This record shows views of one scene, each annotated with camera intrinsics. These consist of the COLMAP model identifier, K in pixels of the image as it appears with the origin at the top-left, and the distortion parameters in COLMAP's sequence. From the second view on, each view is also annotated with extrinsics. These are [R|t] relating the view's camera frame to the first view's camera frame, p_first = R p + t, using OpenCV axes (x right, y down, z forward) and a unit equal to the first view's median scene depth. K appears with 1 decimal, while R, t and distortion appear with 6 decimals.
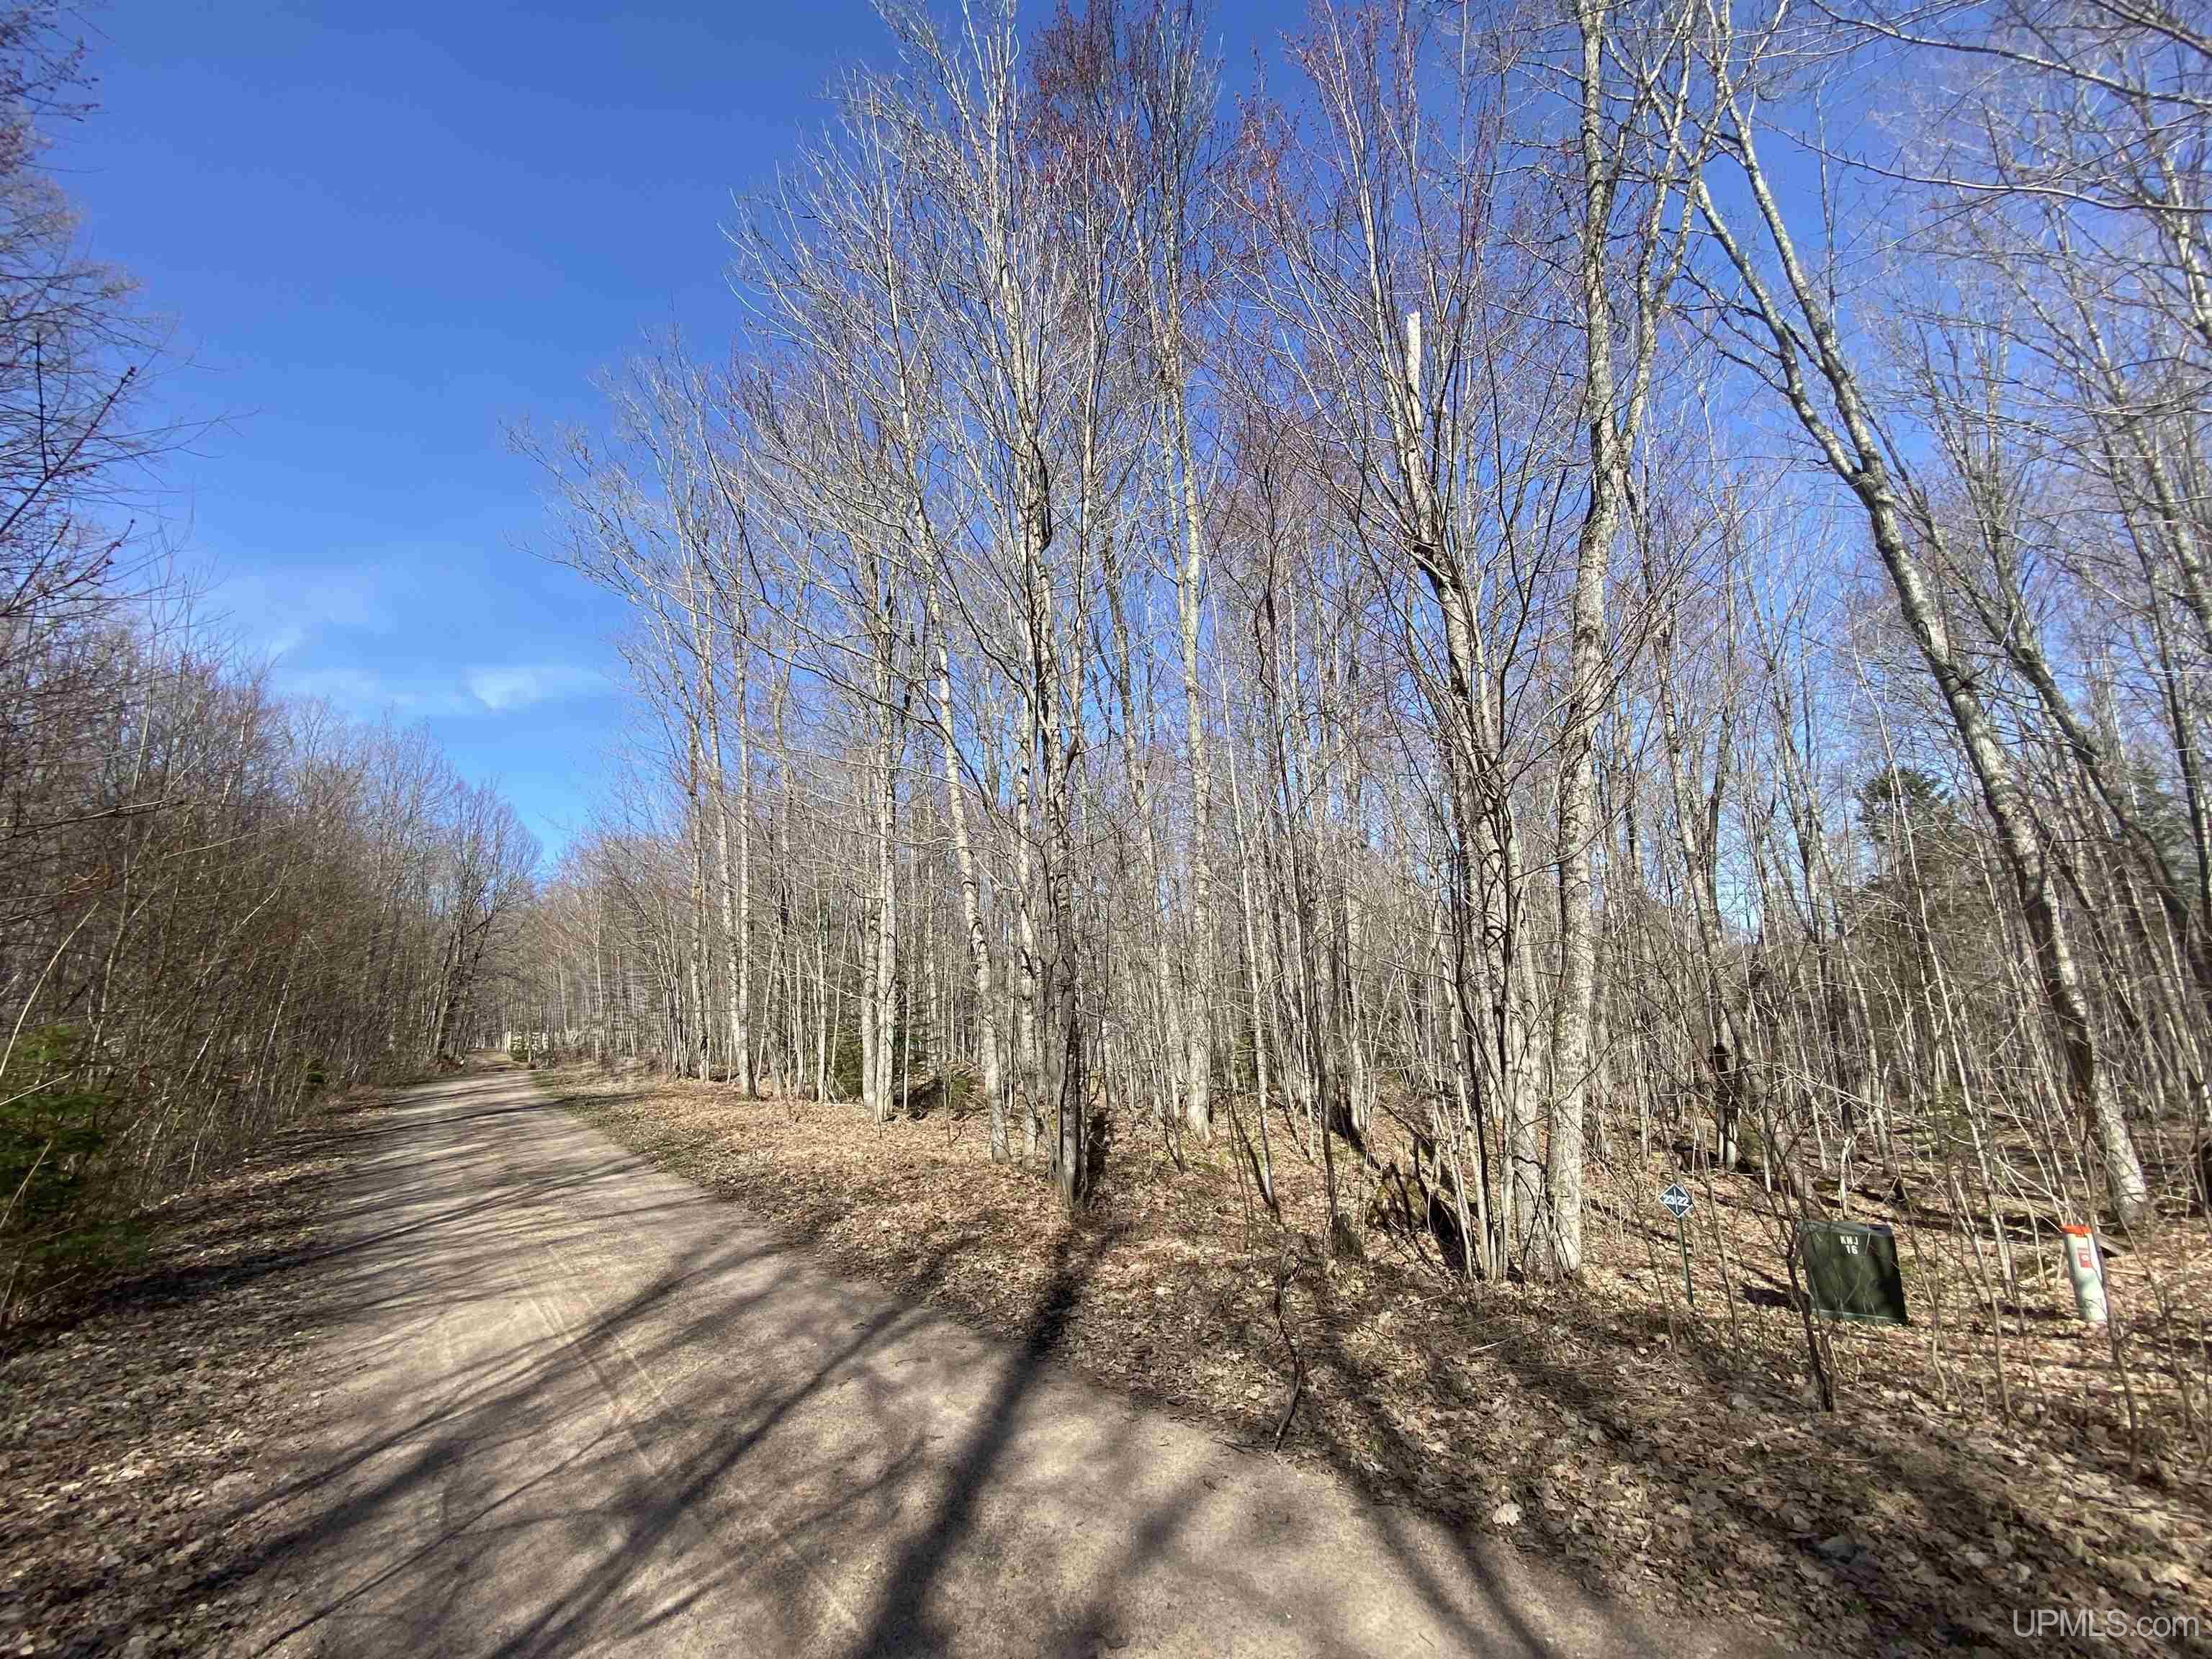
lens RADIAL K [[955.9, 0, 1106.0], [0, 955.9, 829.5], [0, 0, 1]] dist [-0.000414, -0.000145]
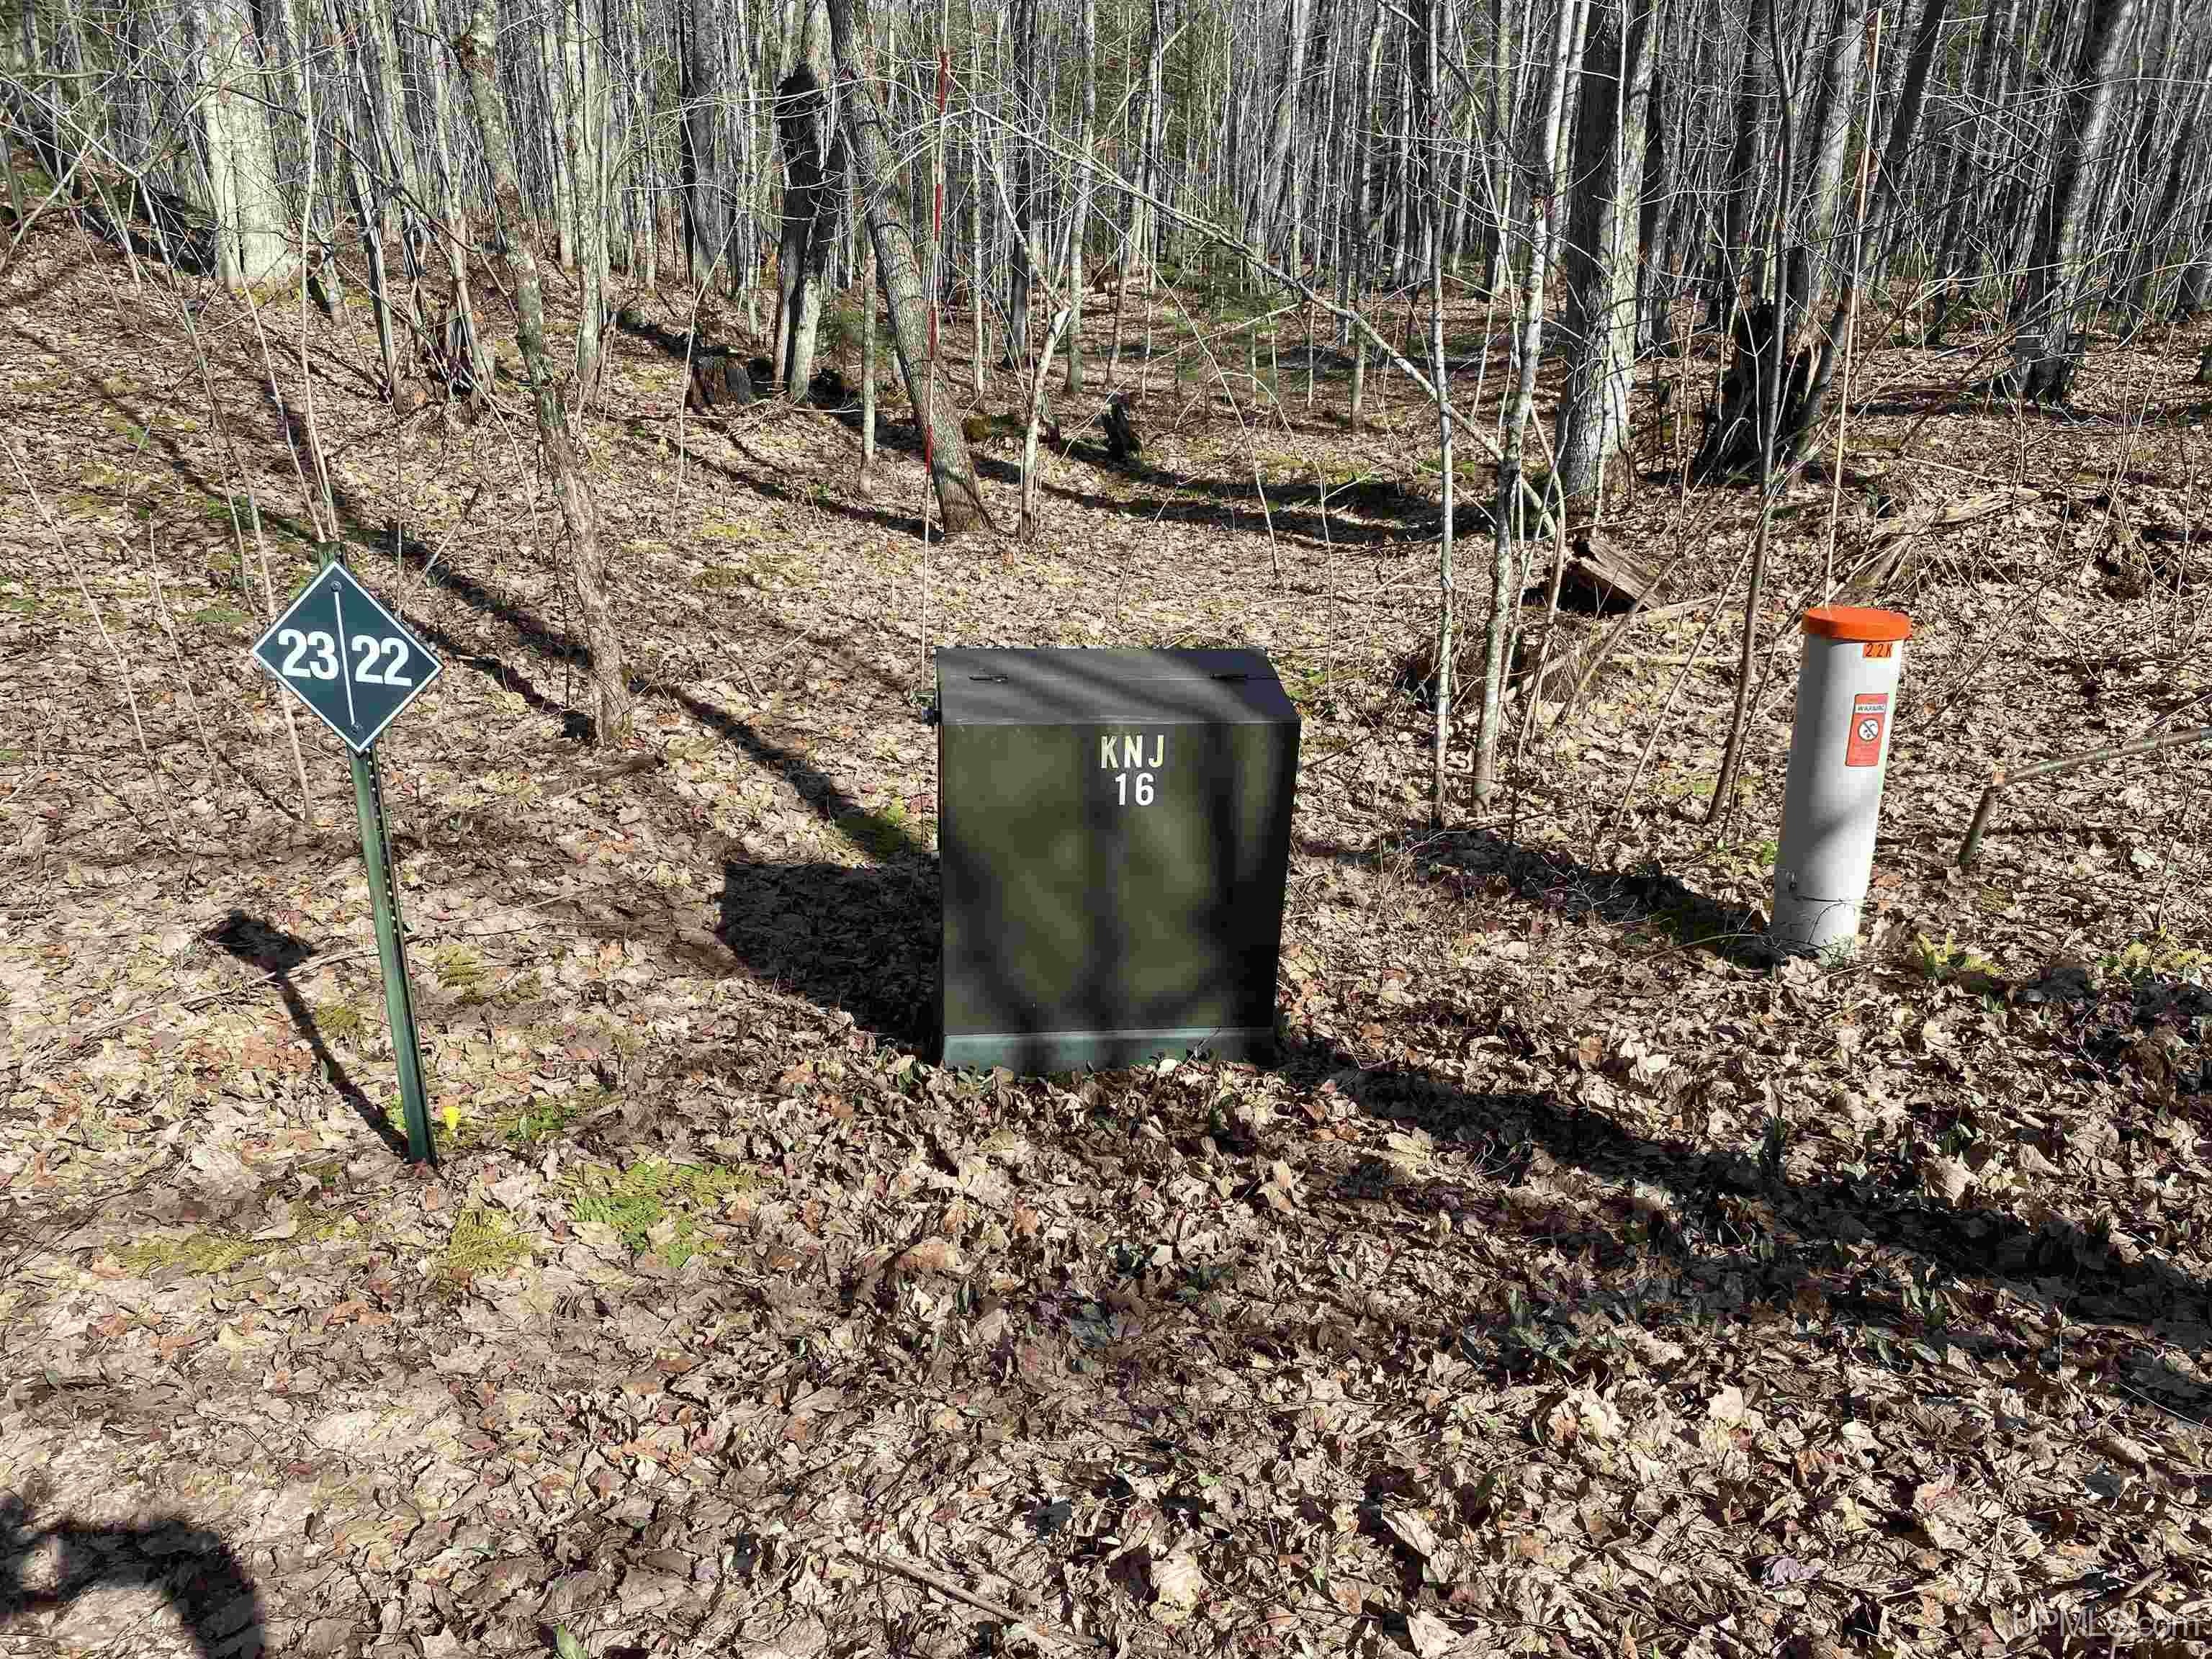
lens RADIAL K [[1707.7, 0, 1106.0], [0, 1707.7, 829.5], [0, 0, 1]] dist [0.053583, -0.083565]
pose [[0.762004, -0.196013, 0.617194, 0.305190], [-0.179650, 0.851692, 0.492287, 0.147033], [-0.622154, -0.486004, 0.613779, 0.435531]]
